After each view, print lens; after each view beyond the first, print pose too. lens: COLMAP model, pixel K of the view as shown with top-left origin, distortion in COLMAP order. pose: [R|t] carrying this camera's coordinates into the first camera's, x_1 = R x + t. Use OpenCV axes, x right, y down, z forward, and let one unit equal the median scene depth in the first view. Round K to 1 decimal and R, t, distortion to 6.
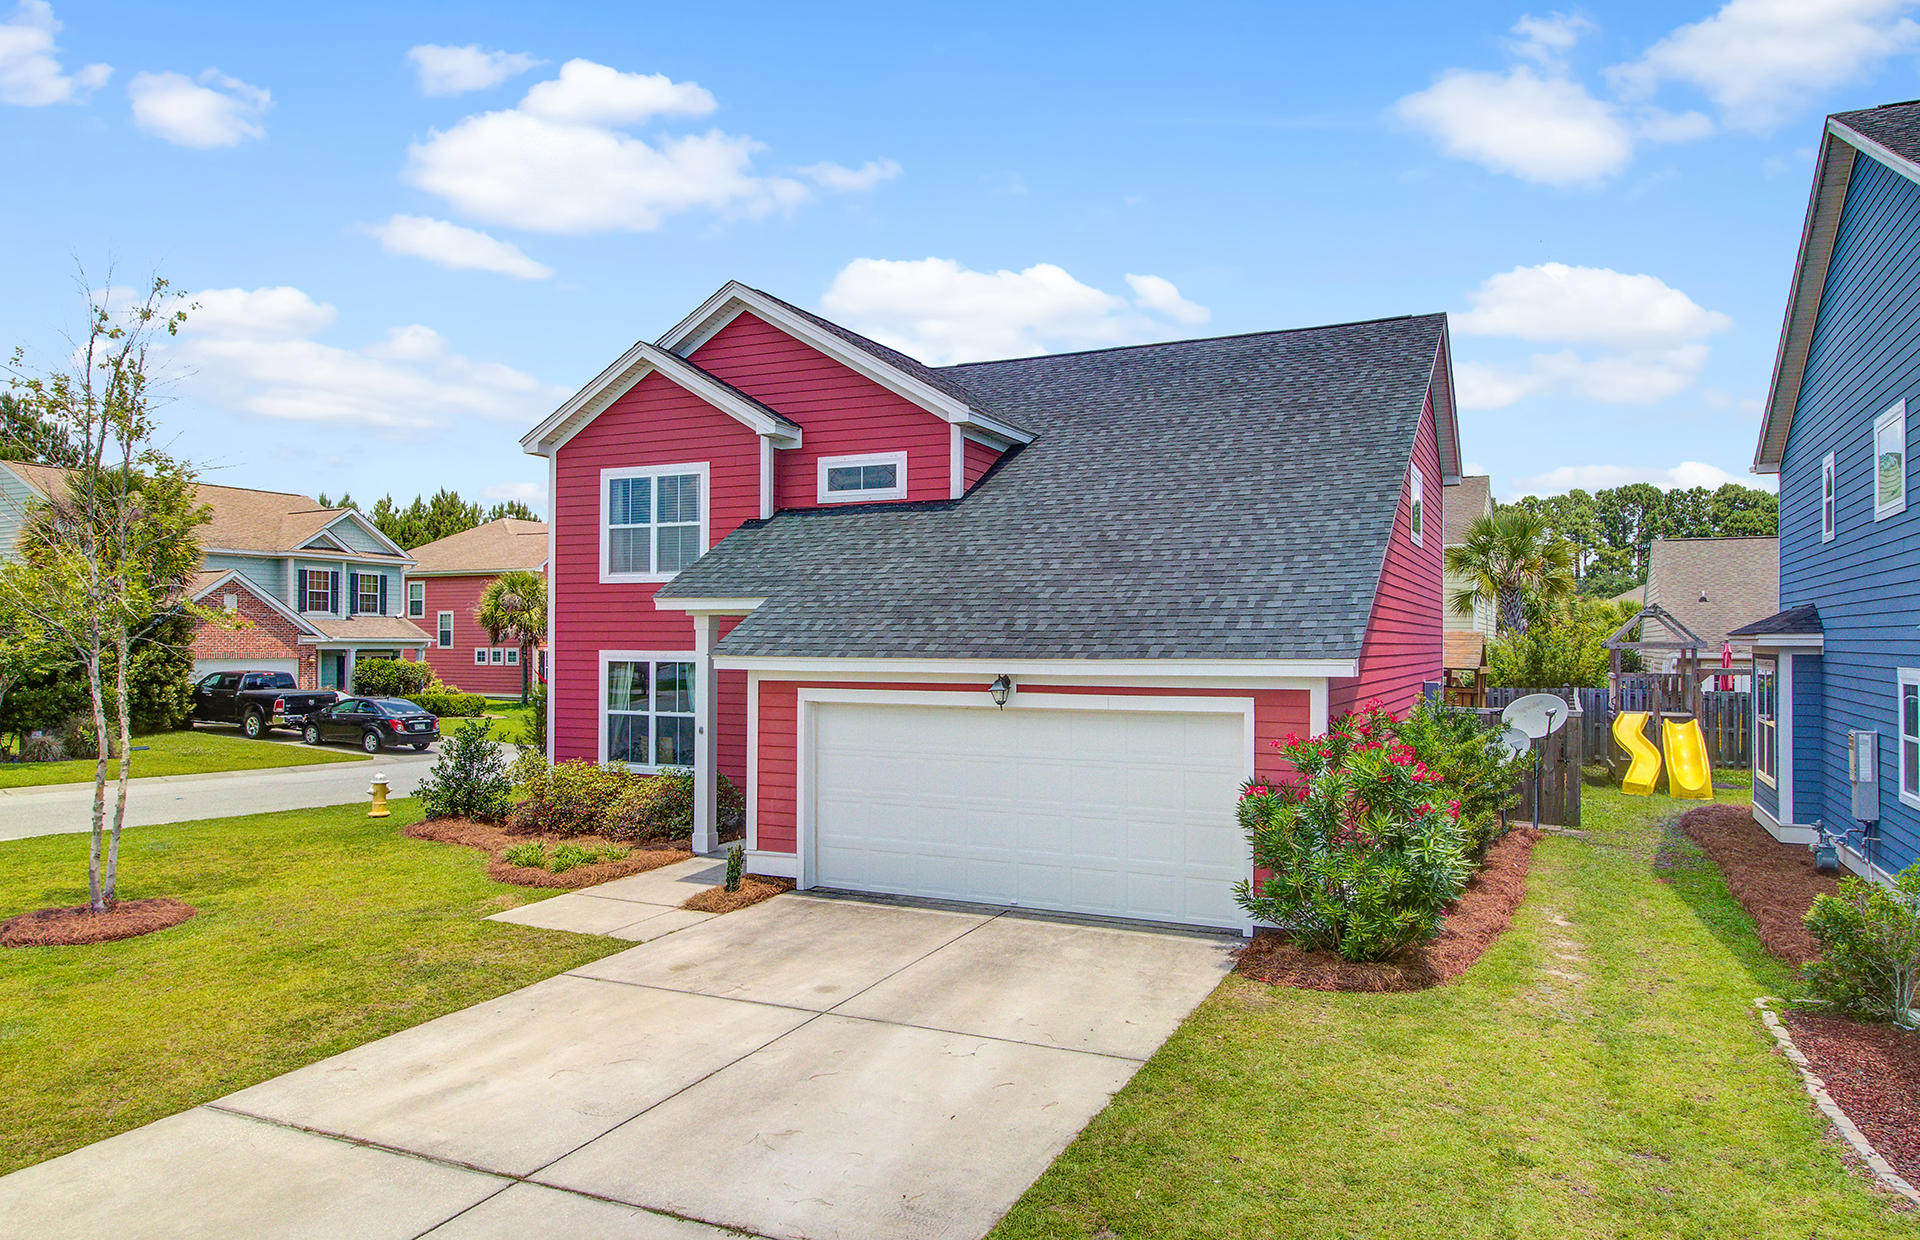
lens RADIAL K [[1256.1, 0, 960.0], [0, 1256.1, 620.0], [0, 0, 1]] dist [-0.001467, 0.001416]
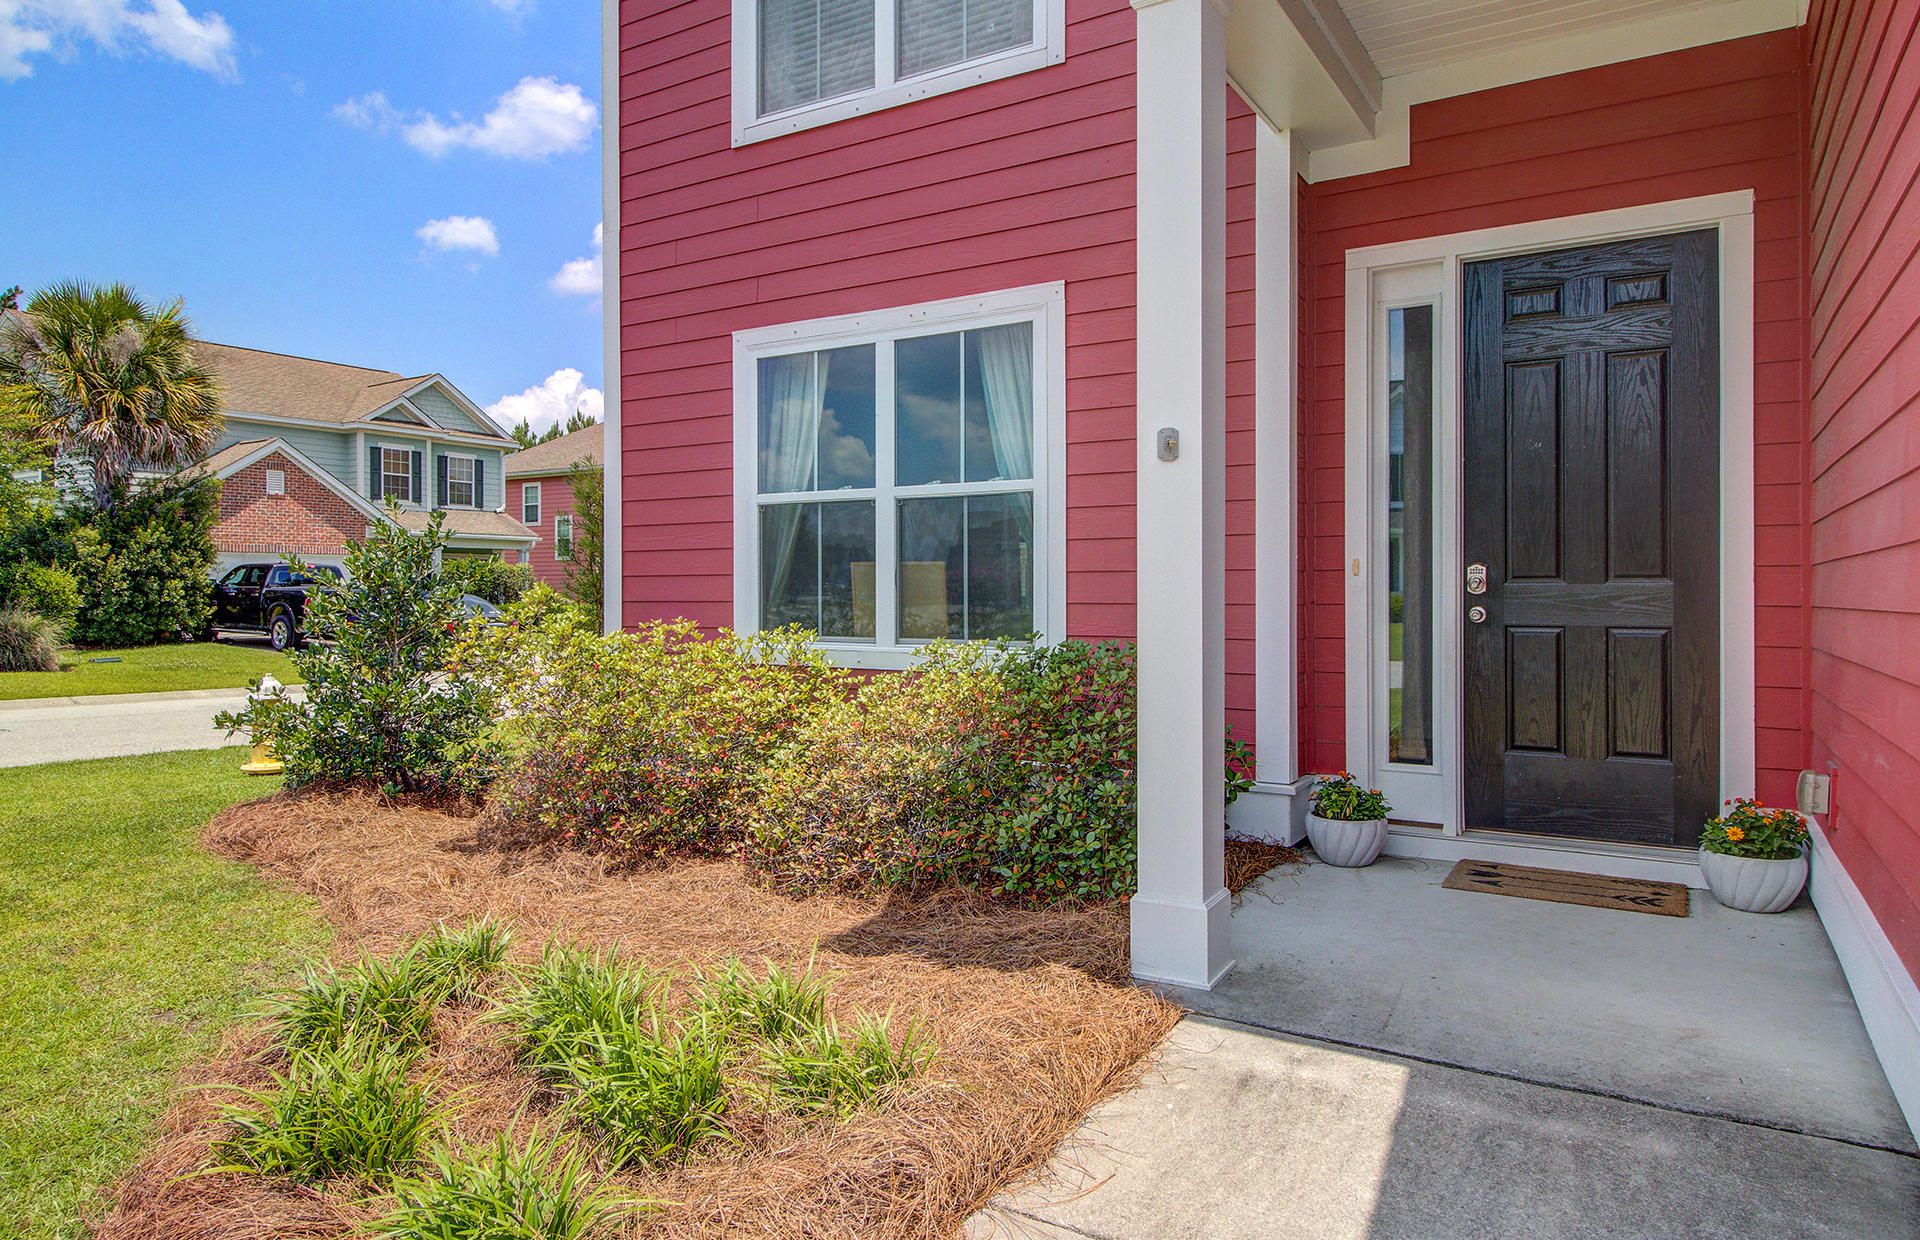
lens RADIAL K [[1171.7, 0, 957.8], [0, 1171.7, 585.8], [0, 0, 1]] dist [-0.002011, -0.000801]
pose [[0.995418, -0.005137, -0.095481, -0.189235], [0.006449, 0.999889, 0.013438, 0.092819], [0.095401, -0.013993, 0.995341, 0.663186]]
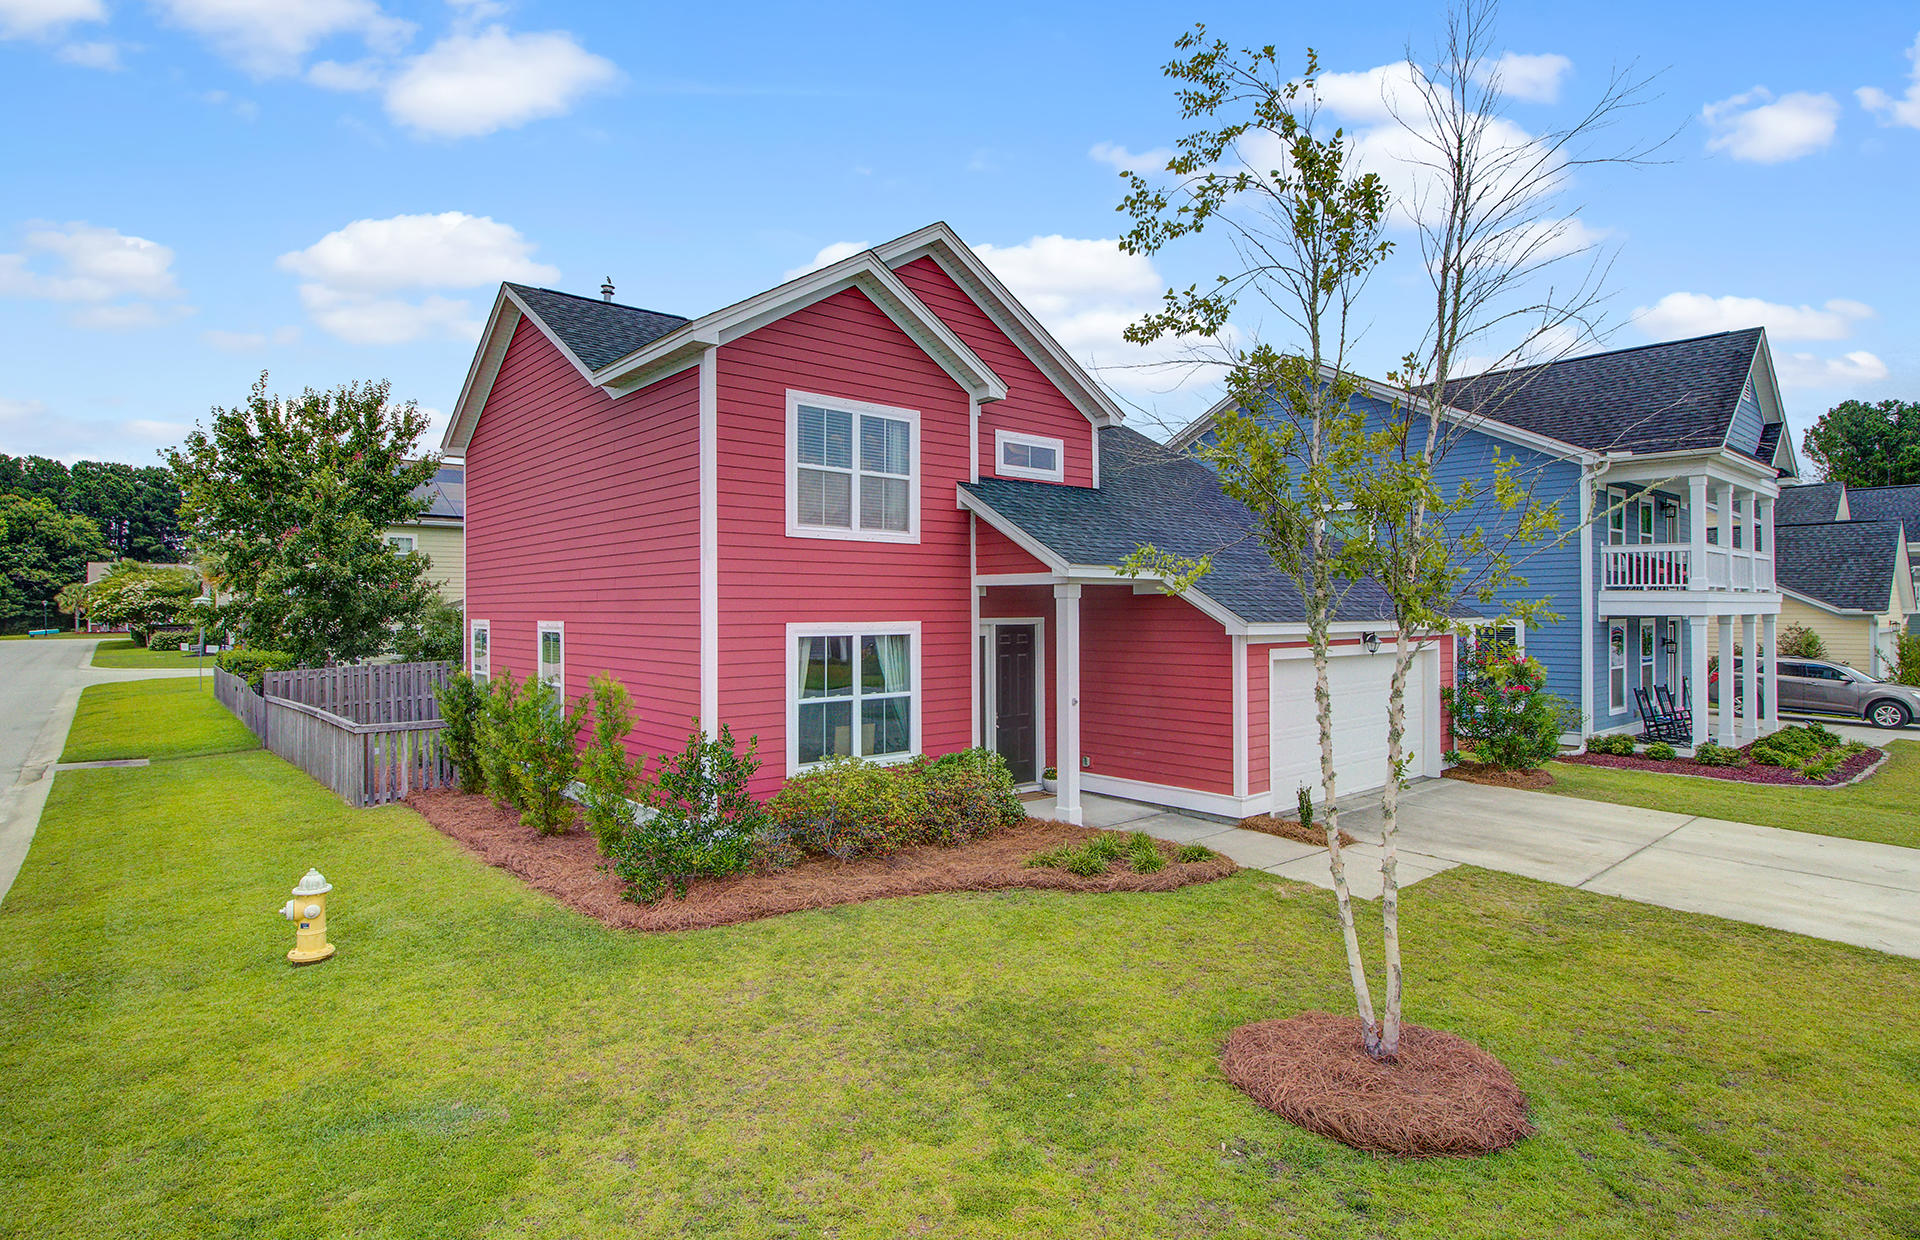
lens RADIAL K [[1016.8, 0, 960.0], [0, 1016.8, 620.0], [0, 0, 1]] dist [-0.001339, -0.000104]
pose [[0.393594, -0.009423, 0.919236, -0.816318], [-0.010801, 0.999831, 0.014874, 0.011704], [-0.919221, -0.015783, 0.393426, 0.651907]]
